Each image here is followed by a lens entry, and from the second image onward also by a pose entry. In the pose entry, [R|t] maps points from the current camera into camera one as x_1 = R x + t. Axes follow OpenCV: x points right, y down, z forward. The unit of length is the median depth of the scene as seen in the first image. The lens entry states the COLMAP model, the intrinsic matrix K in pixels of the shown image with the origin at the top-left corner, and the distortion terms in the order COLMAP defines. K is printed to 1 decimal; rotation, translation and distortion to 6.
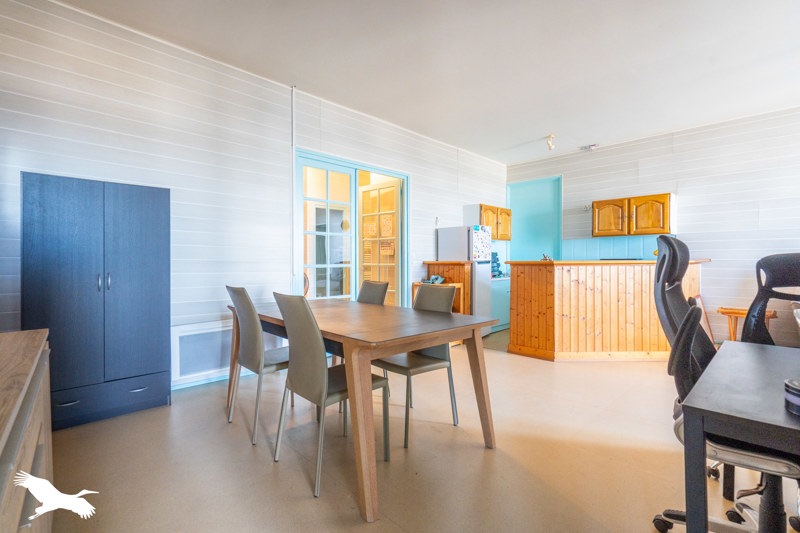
lens RADIAL K [[368.3, 0, 400.0], [0, 368.3, 266.5], [0, 0, 1]] dist [0.000685, 0.000198]
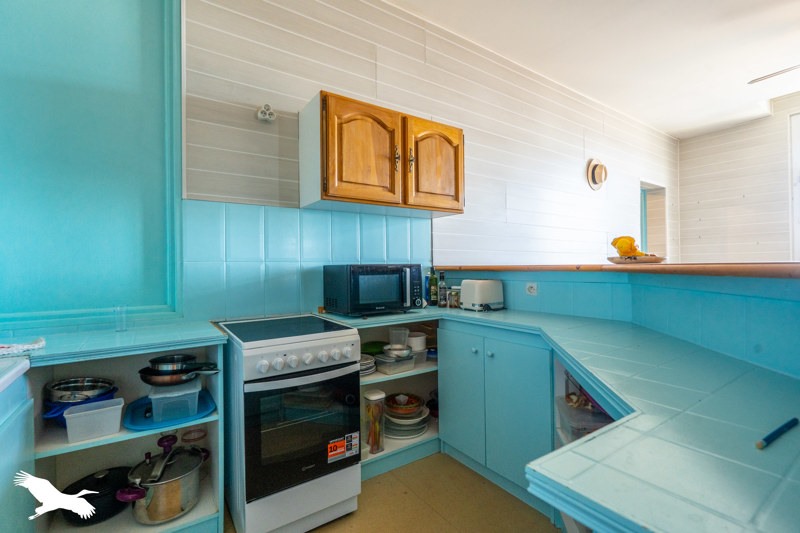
lens RADIAL K [[362.5, 0, 400.0], [0, 362.5, 266.5], [0, 0, 1]] dist [-0.000104, -0.000004]
pose [[0.175096, 0.000380, 0.984551, 0.226248], [0.015488, 0.999875, -0.003141, -0.016836], [-0.984430, 0.015799, 0.175068, 0.931427]]
